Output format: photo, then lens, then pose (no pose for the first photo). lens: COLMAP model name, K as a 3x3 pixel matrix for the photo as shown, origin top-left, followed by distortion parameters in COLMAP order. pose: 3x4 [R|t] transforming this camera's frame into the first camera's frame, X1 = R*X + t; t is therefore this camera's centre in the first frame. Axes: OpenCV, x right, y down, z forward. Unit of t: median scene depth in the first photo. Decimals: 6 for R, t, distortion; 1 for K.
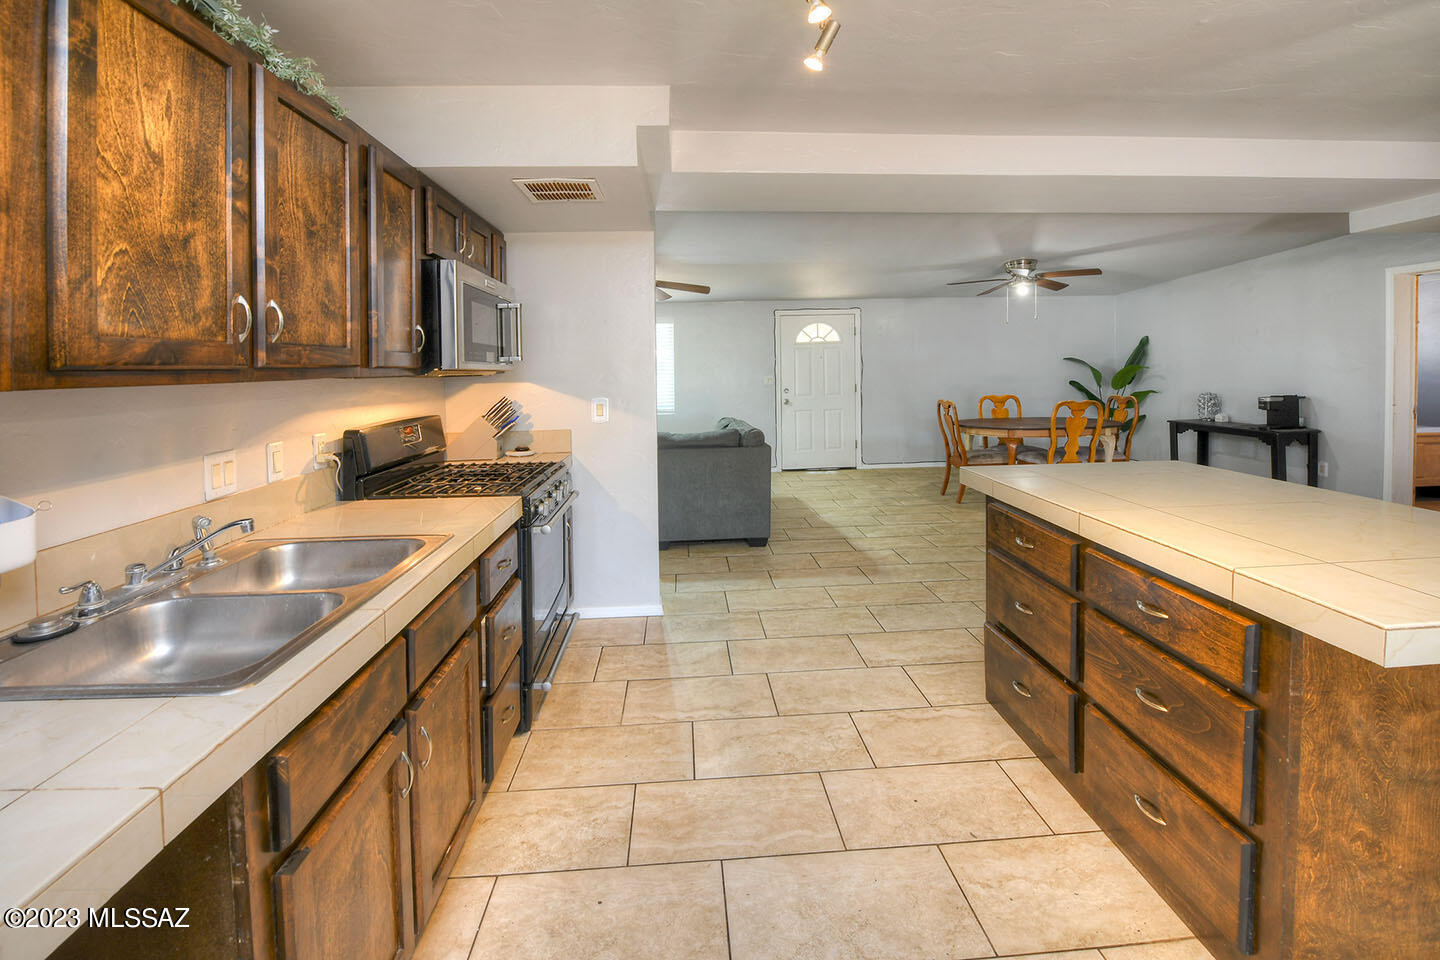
lens RADIAL K [[578.0, 0, 753.4], [0, 578.0, 395.3], [0, 0, 1]] dist [-0.015637, -0.000623]
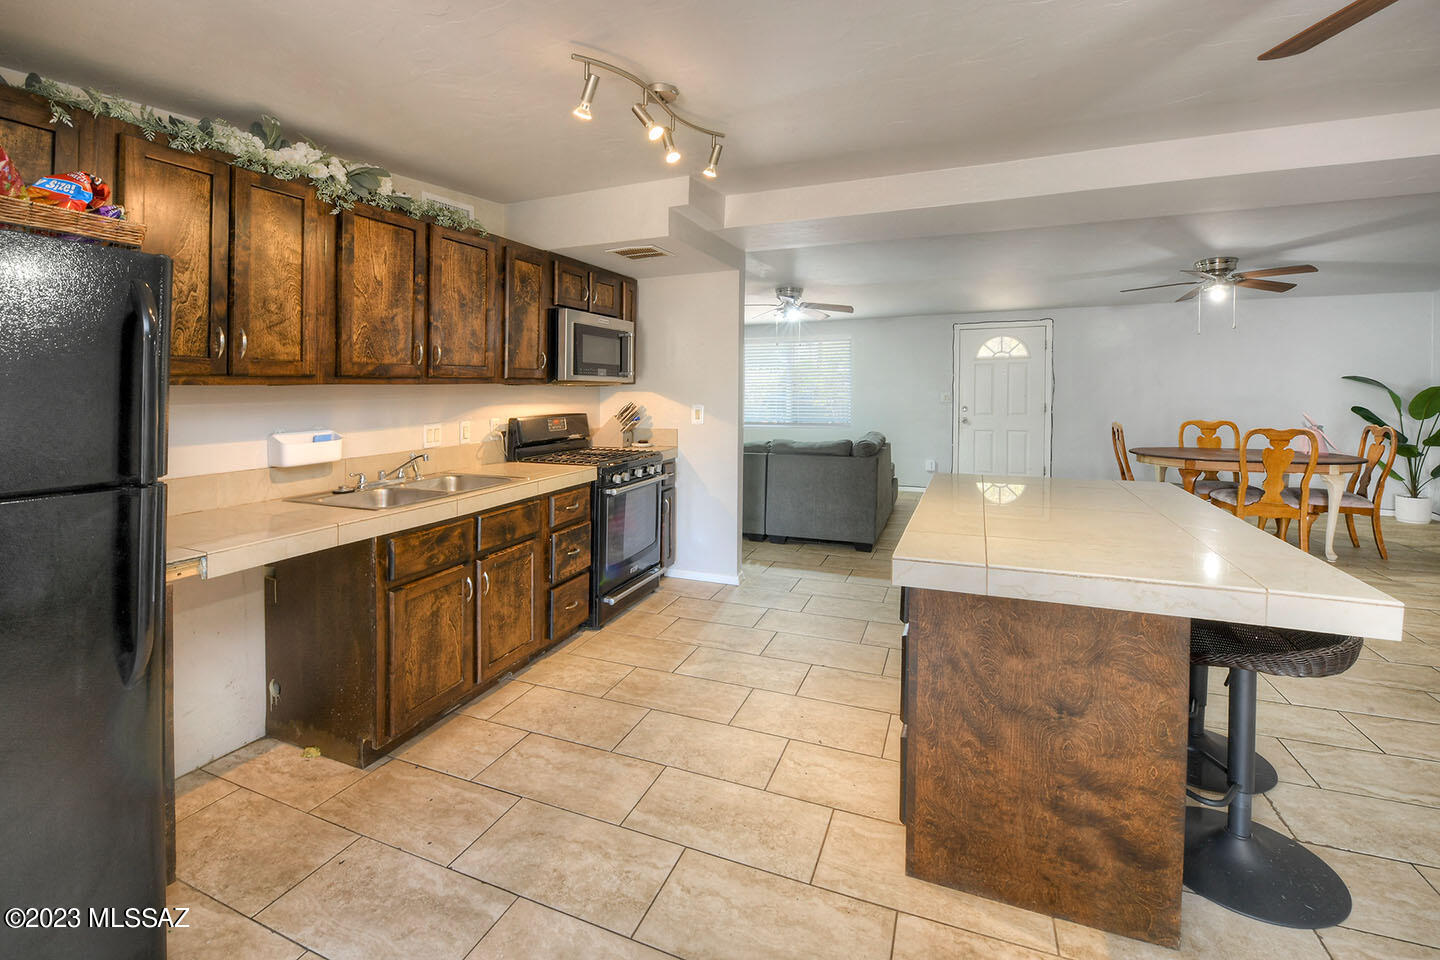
lens RADIAL K [[615.8, 0, 734.2], [0, 615.8, 411.7], [0, 0, 1]] dist [-0.017117, -0.001828]
pose [[0.896485, 0.030606, -0.442015, 0.594946], [-0.032058, 0.999477, 0.004186, 0.016580], [0.441912, 0.010417, 0.896998, -0.253291]]
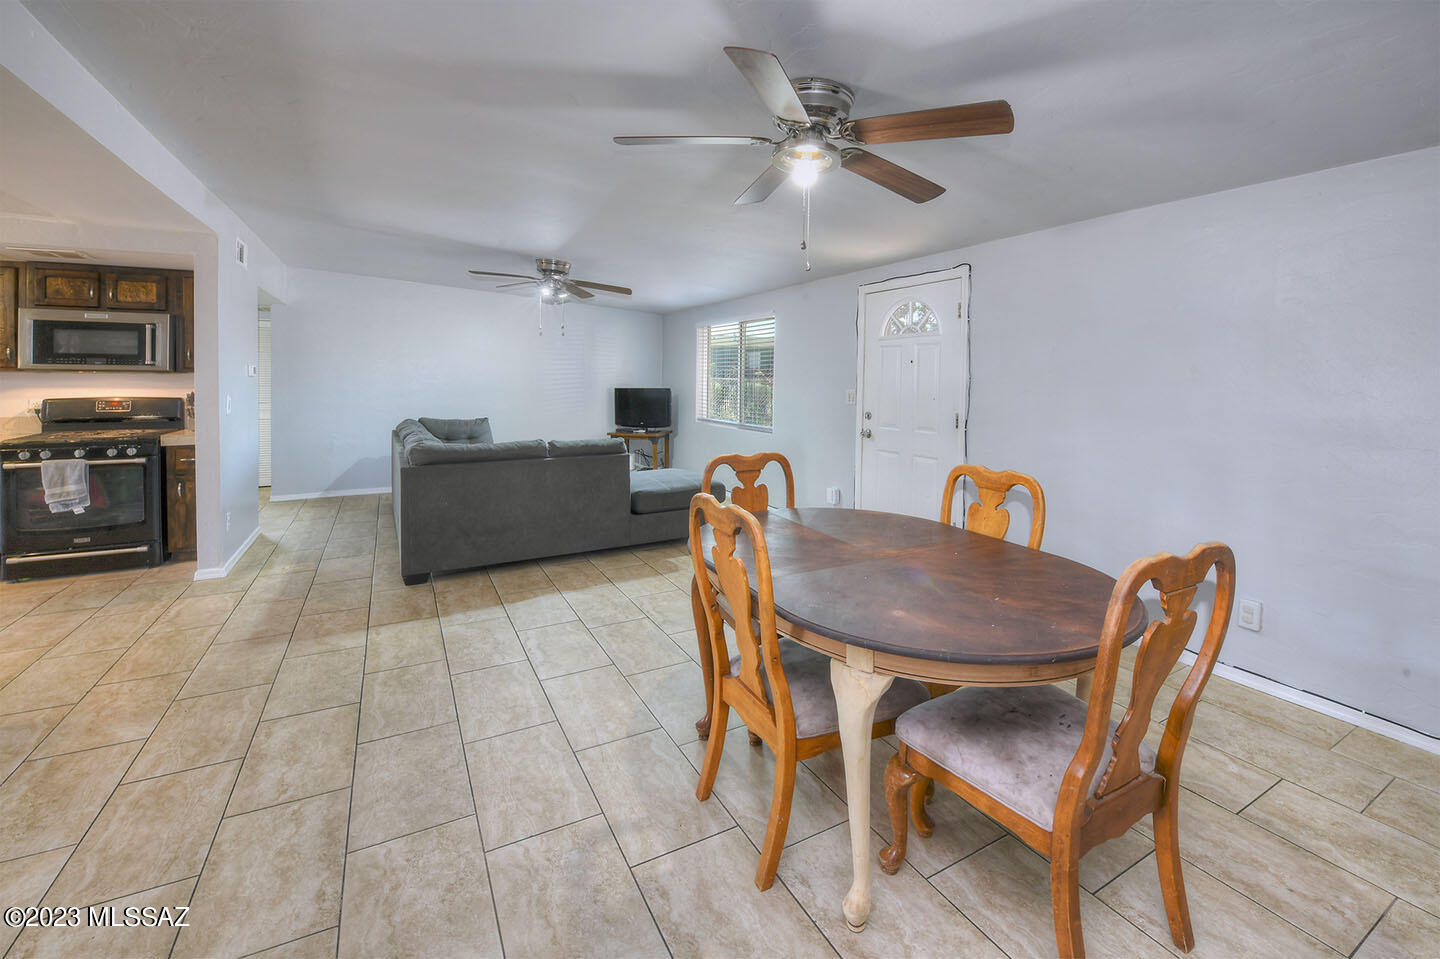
lens RADIAL K [[615.8, 0, 705.2], [0, 615.8, 399.3], [0, 0, 1]] dist [-0.017117, -0.001828]
pose [[0.444131, 0.057003, -0.894147, 2.067465], [-0.060394, 0.997609, 0.033601, -0.136420], [0.893924, 0.039078, 0.446512, 2.006320]]
